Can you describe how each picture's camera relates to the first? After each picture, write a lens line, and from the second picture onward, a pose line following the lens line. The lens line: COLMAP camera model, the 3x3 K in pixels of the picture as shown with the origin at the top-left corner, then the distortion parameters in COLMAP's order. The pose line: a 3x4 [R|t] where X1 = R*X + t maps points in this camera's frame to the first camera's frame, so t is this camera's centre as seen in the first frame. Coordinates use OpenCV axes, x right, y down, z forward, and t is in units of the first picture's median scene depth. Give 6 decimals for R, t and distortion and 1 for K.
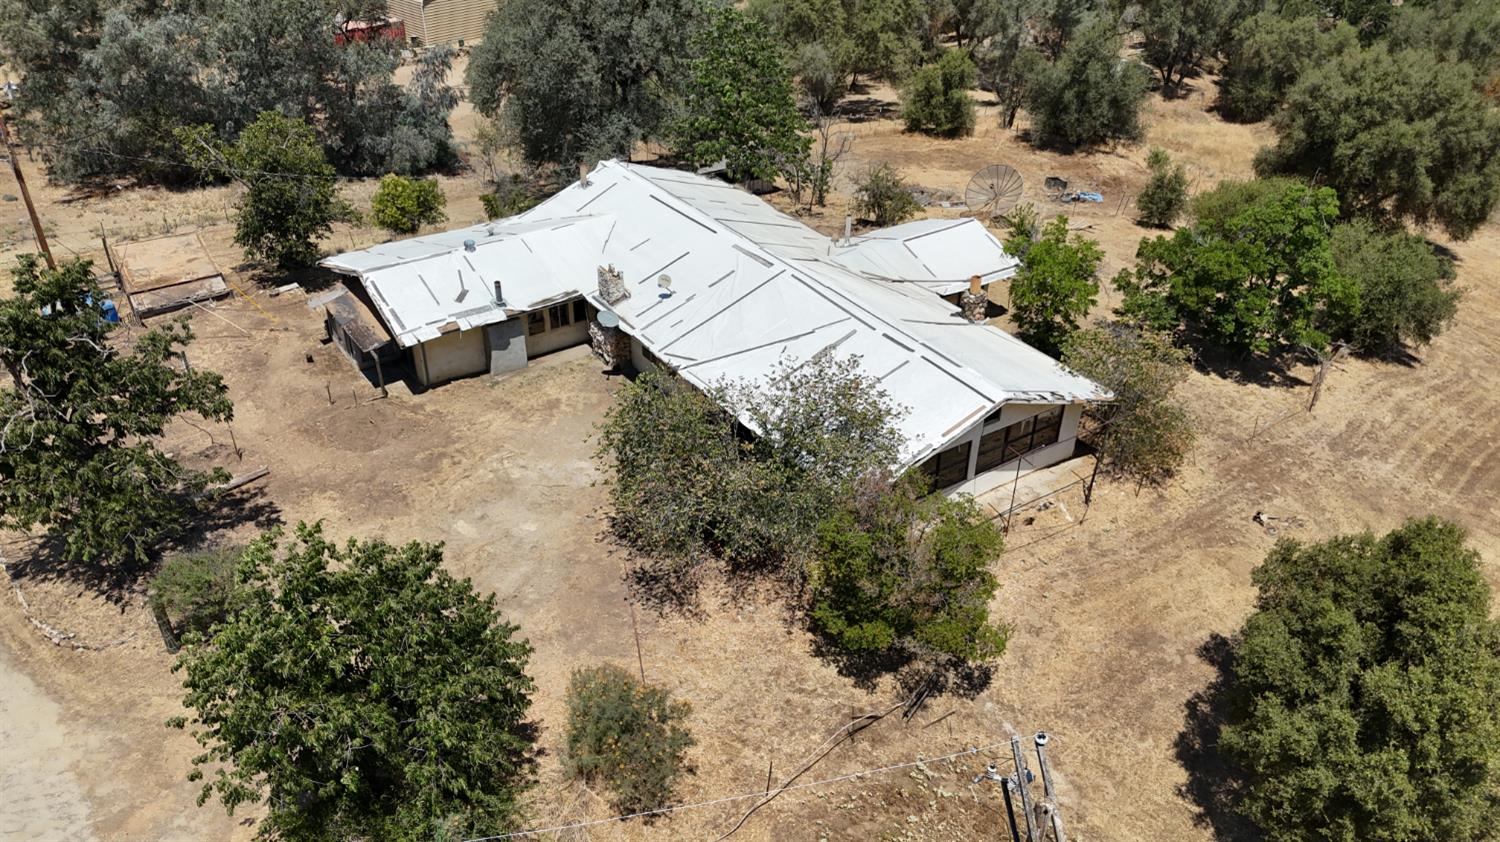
lens RADIAL K [[1108.6, 0, 755.6], [0, 1108.6, 421.8], [0, 0, 1]] dist [0.070758, -0.067215]
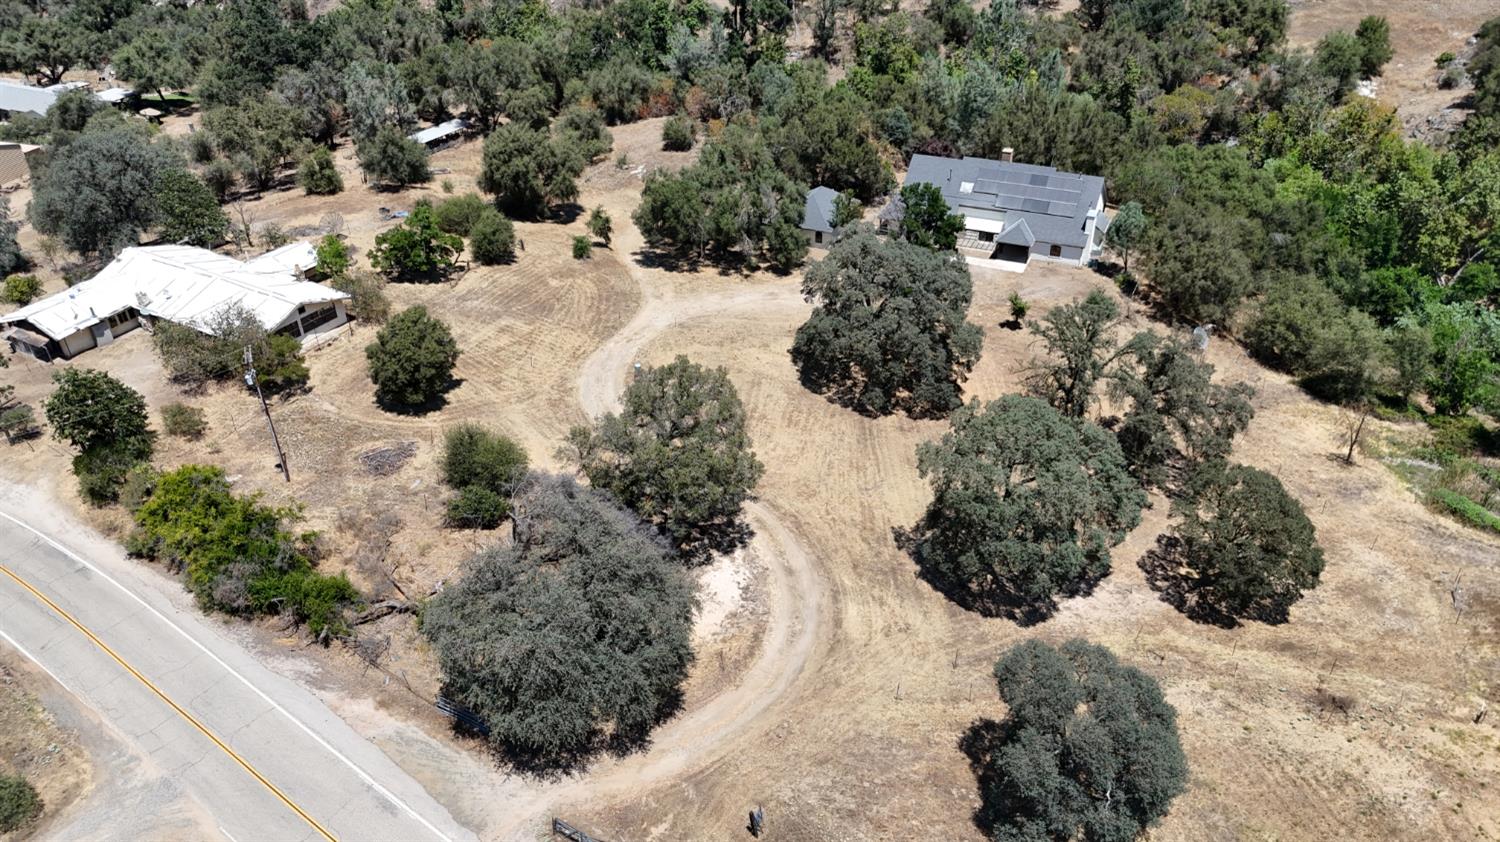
lens RADIAL K [[1108.6, 0, 754.5], [0, 1108.6, 420.0], [0, 0, 1]] dist [0.070758, -0.067215]
pose [[0.912963, -0.255704, 0.317984, 0.239888], [0.254910, 0.965923, 0.044864, 0.362882], [-0.318621, 0.040098, 0.947034, -1.744175]]
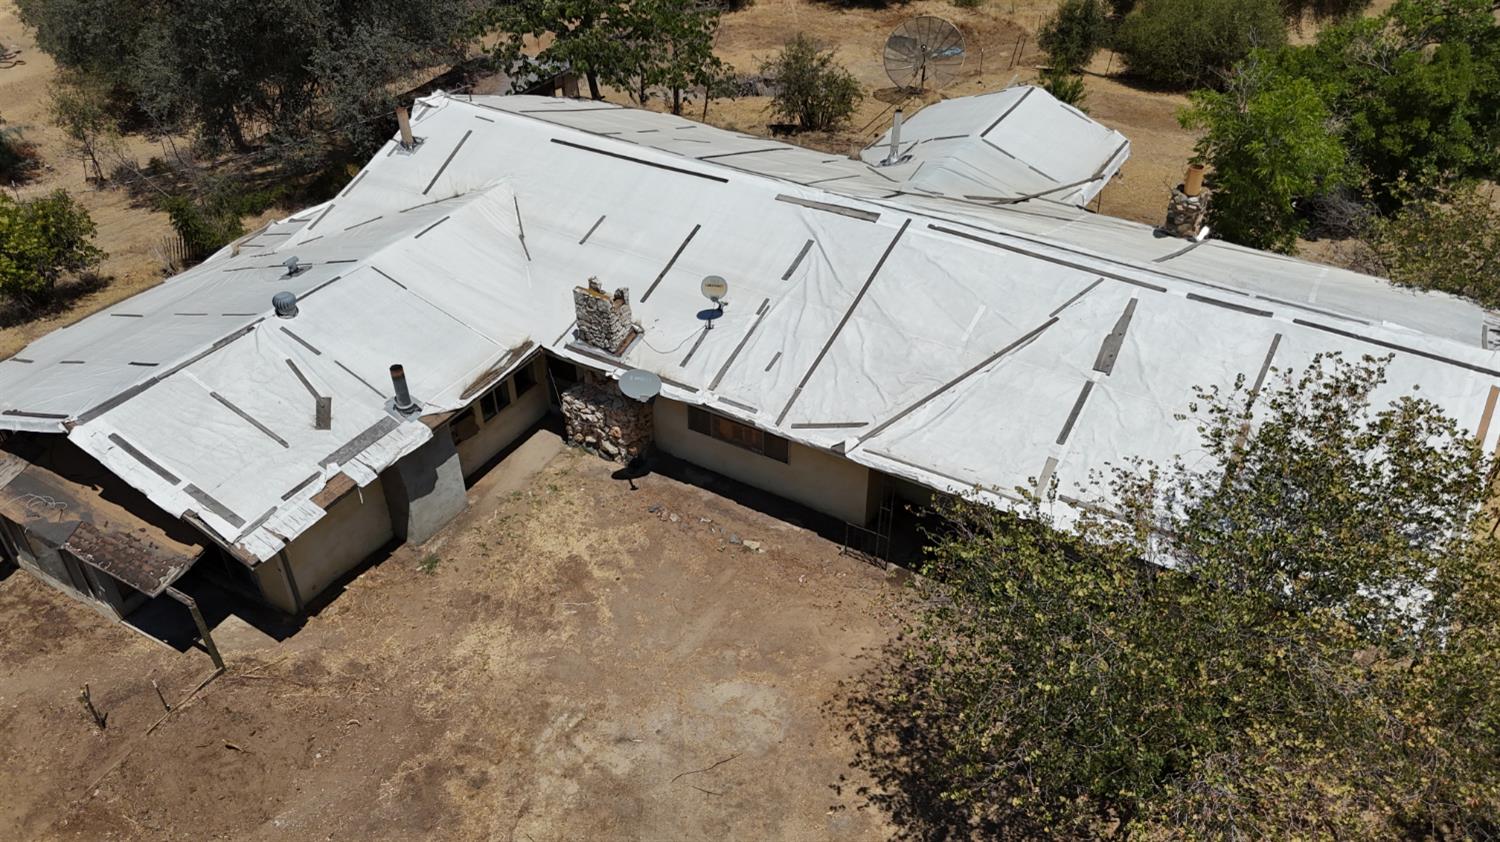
lens RADIAL K [[1108.6, 0, 748.5], [0, 1108.6, 413.3], [0, 0, 1]] dist [0.070758, -0.067215]
pose [[0.911565, -0.261800, 0.317034, -0.246406], [0.239660, 0.964868, 0.107675, -0.119553], [-0.334085, -0.022172, 0.942282, 0.479410]]
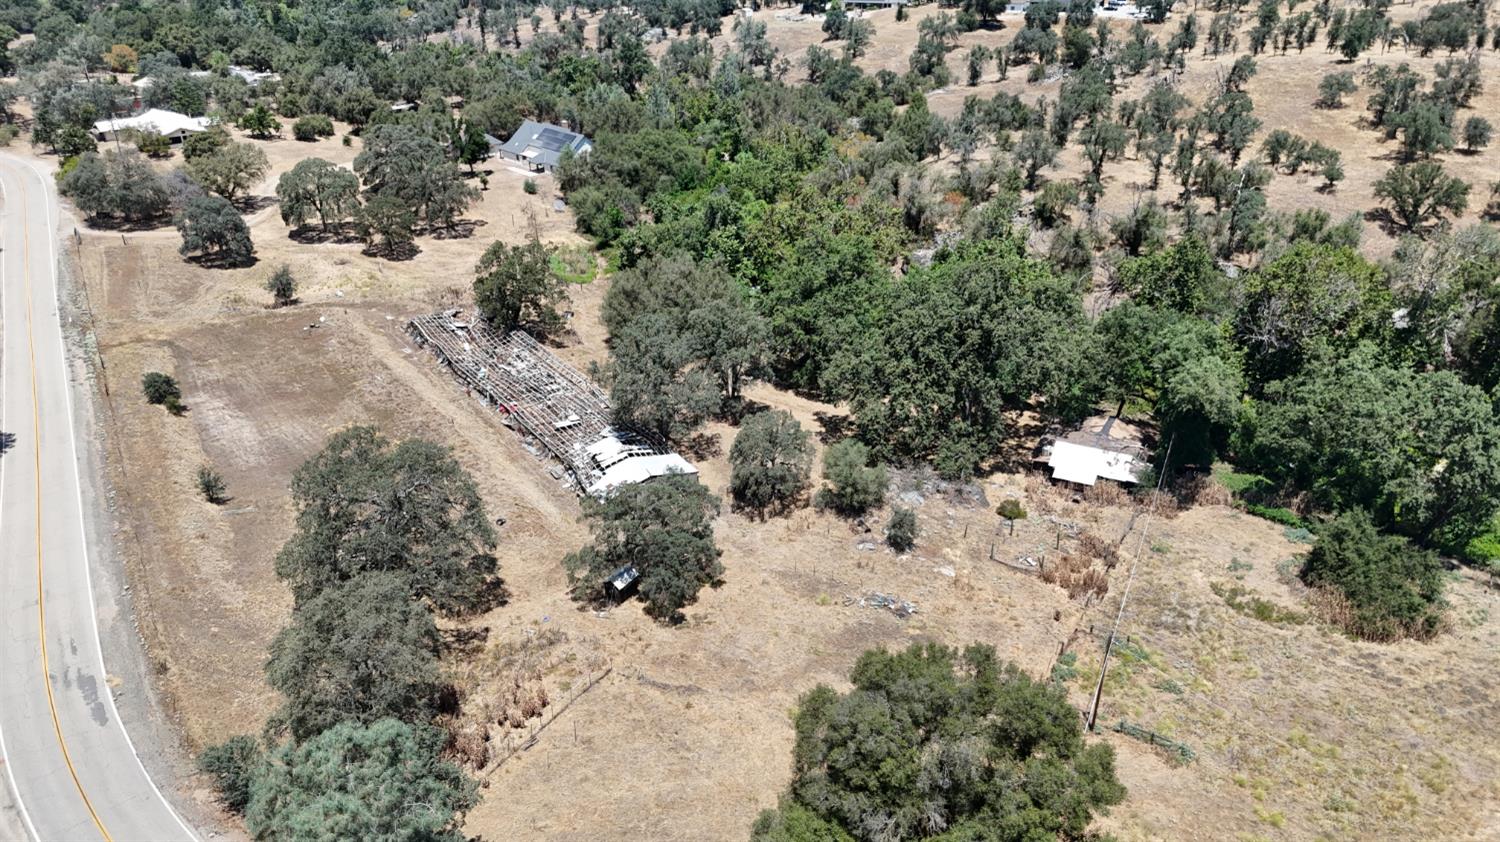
lens RADIAL K [[1108.6, 0, 749.3], [0, 1108.6, 423.5], [0, 0, 1]] dist [0.070758, -0.067215]
pose [[0.998917, -0.044371, 0.014035, 2.921987], [0.045597, 0.993484, -0.104449, 2.211863], [-0.009309, 0.104976, 0.994431, -4.766398]]
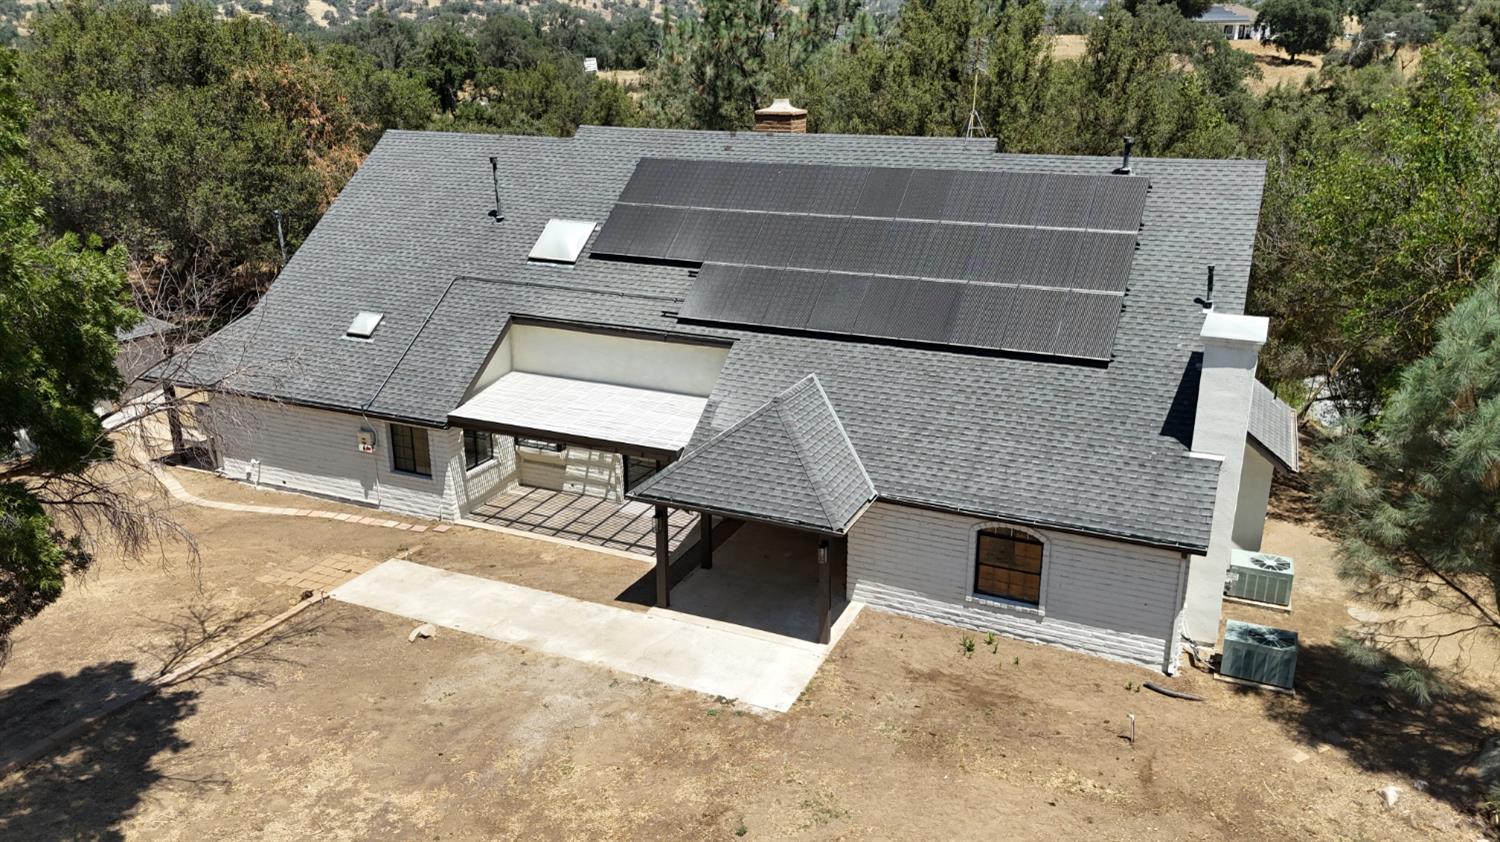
lens RADIAL K [[1108.6, 0, 756.2], [0, 1108.6, 414.3], [0, 0, 1]] dist [0.070758, -0.067215]
pose [[0.910594, -0.134575, 0.390779, 1.775067], [0.232739, 0.948305, -0.215754, 0.279801], [-0.341543, 0.287414, 0.894842, 0.414372]]
